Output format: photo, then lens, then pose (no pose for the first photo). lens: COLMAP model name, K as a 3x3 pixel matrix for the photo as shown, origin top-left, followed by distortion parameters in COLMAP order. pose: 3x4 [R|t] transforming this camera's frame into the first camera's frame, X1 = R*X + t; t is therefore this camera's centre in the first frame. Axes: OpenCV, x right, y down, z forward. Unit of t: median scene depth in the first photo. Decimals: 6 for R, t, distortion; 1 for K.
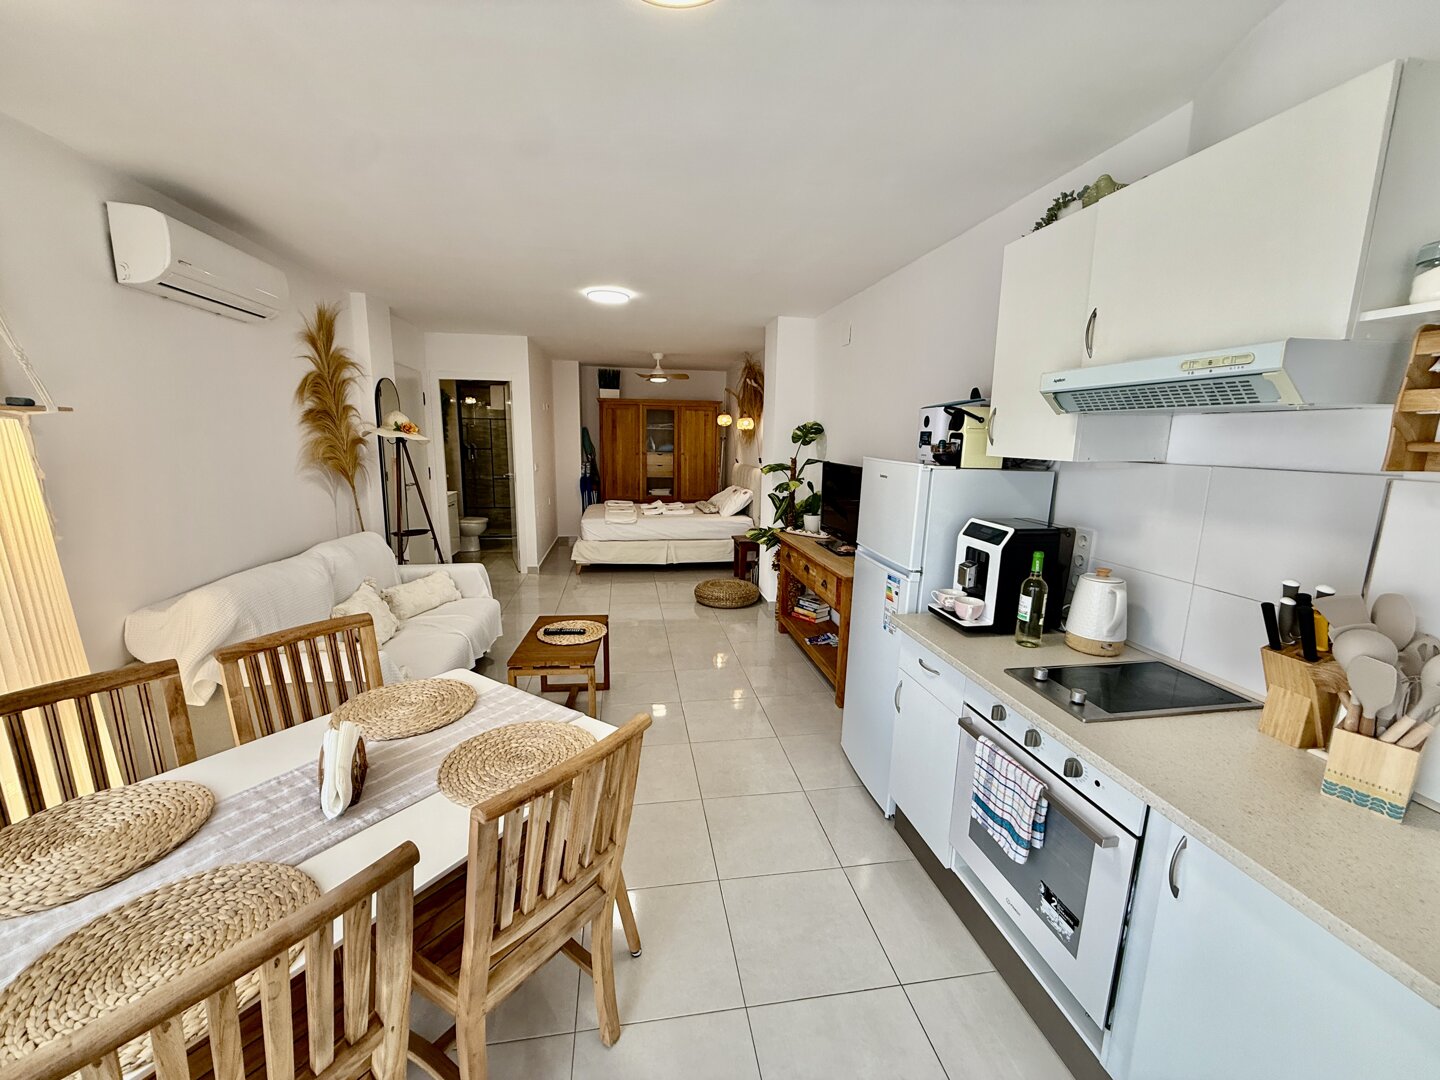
lens RADIAL K [[570.5, 0, 718.6], [0, 570.5, 542.4], [0, 0, 1]] dist [-0.000441, 0.000359]
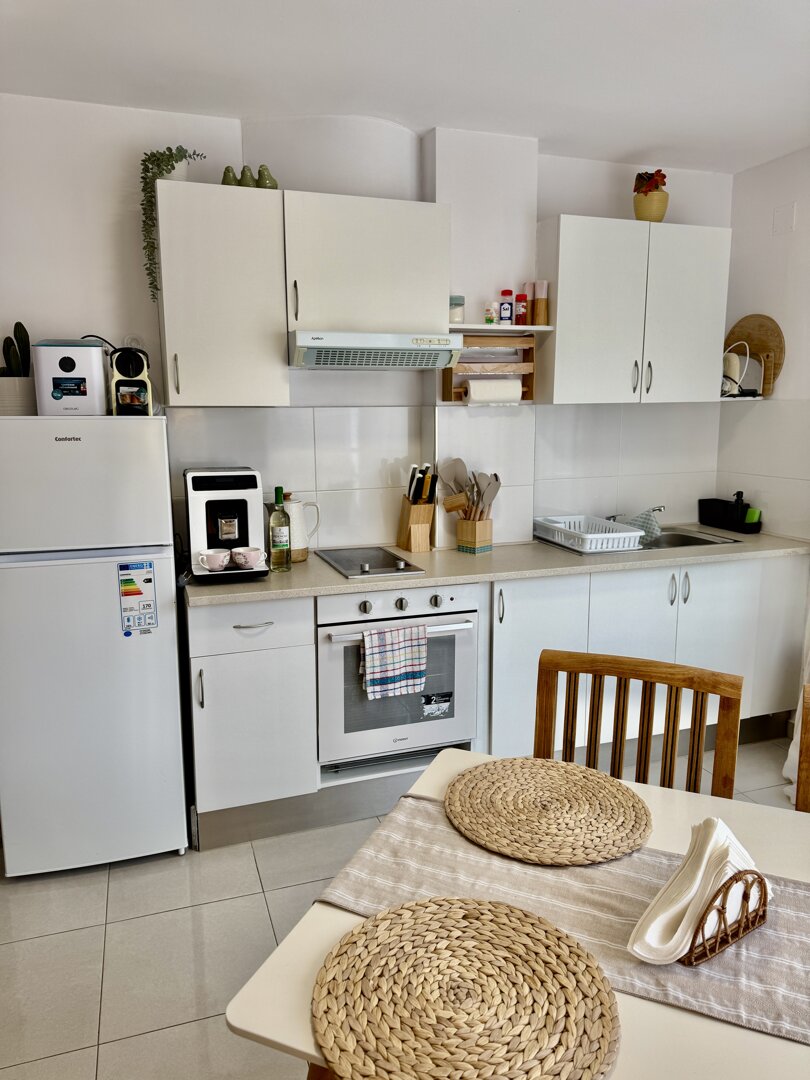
lens RADIAL K [[761.0, 0, 394.7], [0, 761.0, 541.4], [0, 0, 1]] dist [0.062403, -0.087141]
pose [[-0.164652, -0.187488, 0.968369, -0.755739], [0.187641, 0.957885, 0.217363, -0.128575], [-0.968339, 0.217495, -0.122537, 0.765956]]
